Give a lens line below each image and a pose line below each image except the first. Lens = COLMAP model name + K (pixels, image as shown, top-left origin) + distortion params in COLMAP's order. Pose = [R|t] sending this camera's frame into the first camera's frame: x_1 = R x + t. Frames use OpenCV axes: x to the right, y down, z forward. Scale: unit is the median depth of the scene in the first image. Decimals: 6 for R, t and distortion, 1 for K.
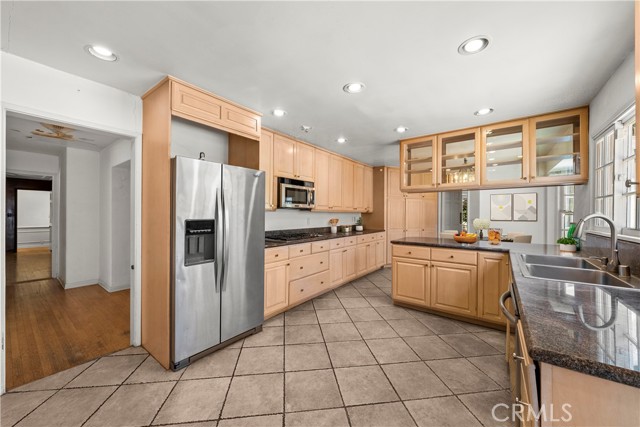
lens RADIAL K [[245.5, 0, 322.0], [0, 245.5, 212.4], [0, 0, 1]] dist [-0.002726, -0.000496]
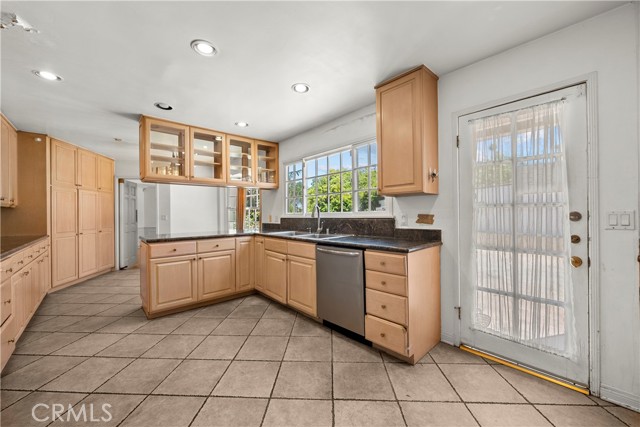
lens RADIAL K [[245.5, 0, 319.0], [0, 245.5, 214.2], [0, 0, 1]] dist [-0.002726, -0.000496]
pose [[0.183207, -0.008976, 0.983033, -0.432308], [0.011851, 0.999906, 0.006921, 0.036343], [-0.983003, 0.010382, 0.183296, 0.336424]]
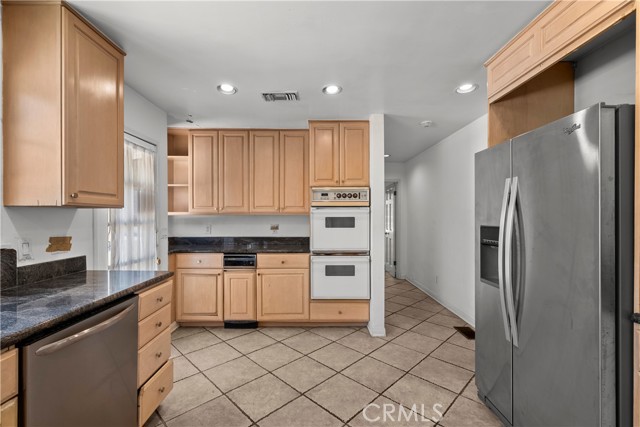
lens RADIAL K [[292.3, 0, 323.4], [0, 292.3, 218.5], [0, 0, 1]] dist [0.020008, 0.000174]
pose [[-0.796029, 0.000872, -0.605257, 0.317030], [0.001074, 0.999999, 0.000028, 0.008847], [0.605257, -0.000628, -0.796030, 0.965924]]
